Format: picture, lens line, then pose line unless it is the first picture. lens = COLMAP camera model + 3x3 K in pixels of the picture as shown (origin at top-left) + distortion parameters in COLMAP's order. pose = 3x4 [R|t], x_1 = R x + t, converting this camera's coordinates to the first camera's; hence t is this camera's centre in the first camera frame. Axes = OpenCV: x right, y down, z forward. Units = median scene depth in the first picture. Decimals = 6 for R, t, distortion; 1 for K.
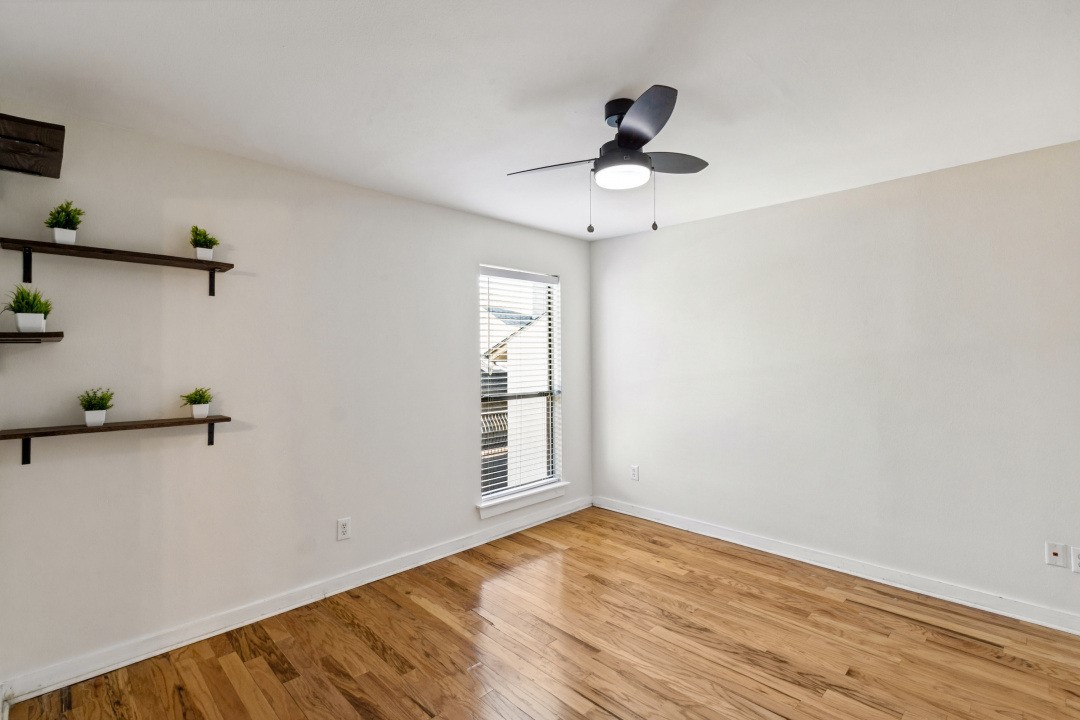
lens RADIAL K [[502.9, 0, 538.8], [0, 502.9, 351.3], [0, 0, 1]] dist [-0.000838, 0.000090]
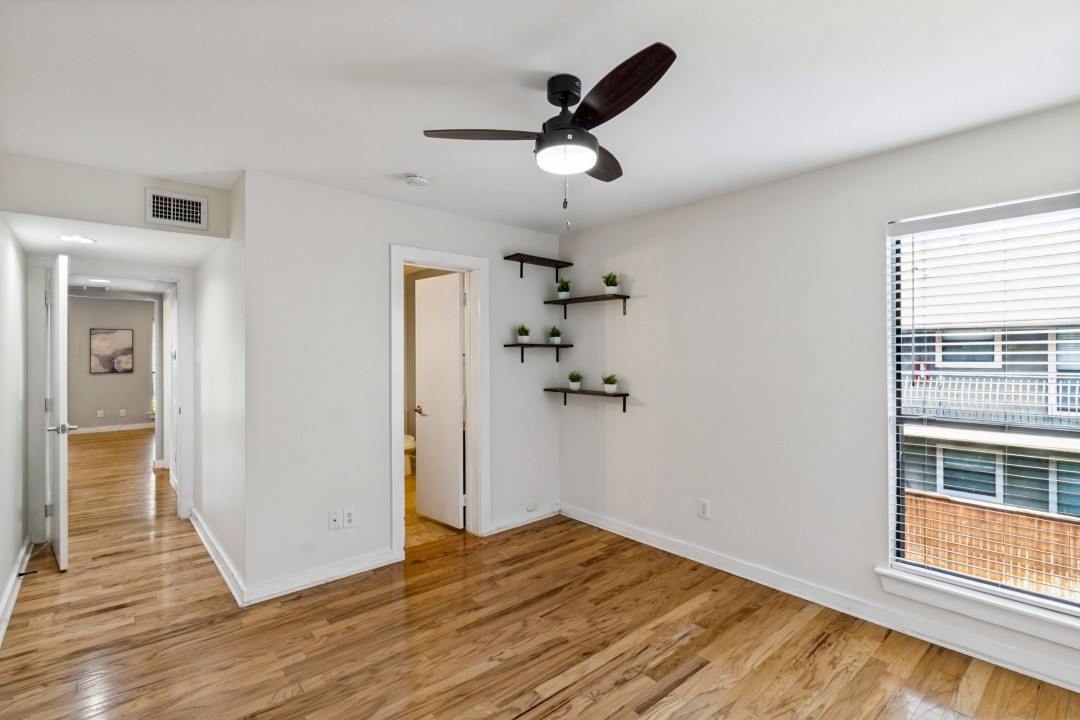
lens RADIAL K [[502.9, 0, 538.8], [0, 502.9, 351.3], [0, 0, 1]] dist [-0.000838, 0.000090]
pose [[-0.064293, 0.001401, -0.997930, 0.892803], [0.008288, 0.999965, 0.000870, -0.002358], [0.997897, -0.008215, -0.064303, 0.834605]]
